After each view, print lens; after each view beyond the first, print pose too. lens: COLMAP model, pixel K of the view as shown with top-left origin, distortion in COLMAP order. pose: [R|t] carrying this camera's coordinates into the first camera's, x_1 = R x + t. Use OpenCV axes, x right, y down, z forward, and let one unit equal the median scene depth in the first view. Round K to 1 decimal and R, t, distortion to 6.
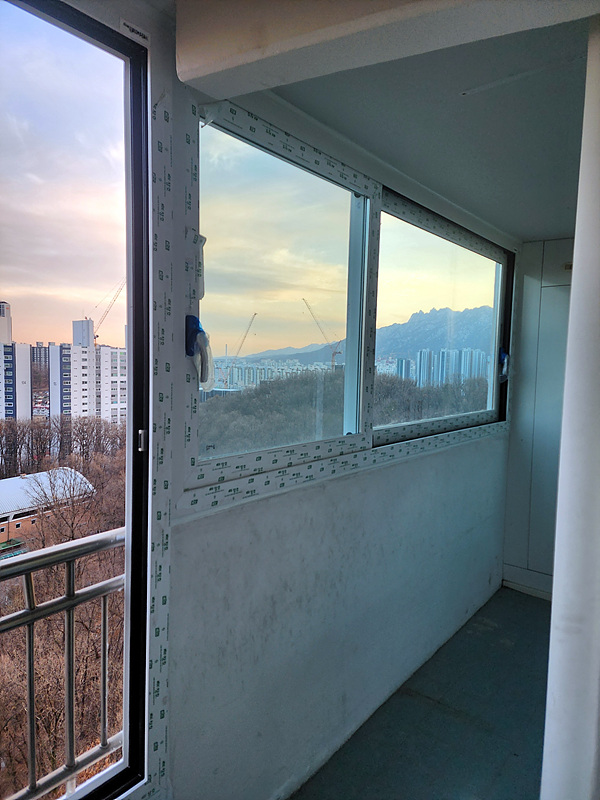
lens RADIAL K [[534.1, 0, 300.0], [0, 534.1, 400.0], [0, 0, 1]] dist [0.056286, -0.001404]
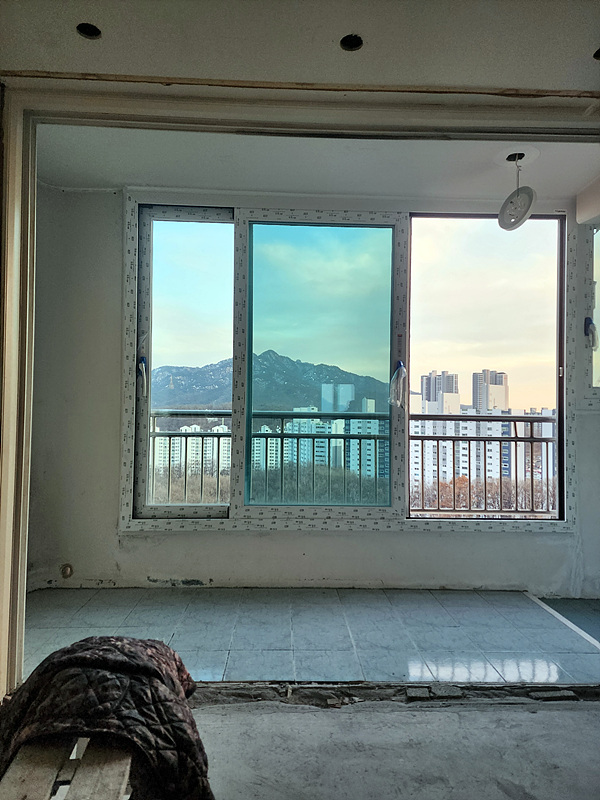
lens RADIAL K [[534.1, 0, 300.0], [0, 534.1, 400.0], [0, 0, 1]] dist [0.056286, -0.001404]
pose [[0.656889, -0.041249, -0.752858, 0.670970], [-0.056653, 0.992980, -0.103836, 0.466650], [0.751856, 0.110861, 0.649941, -1.267264]]
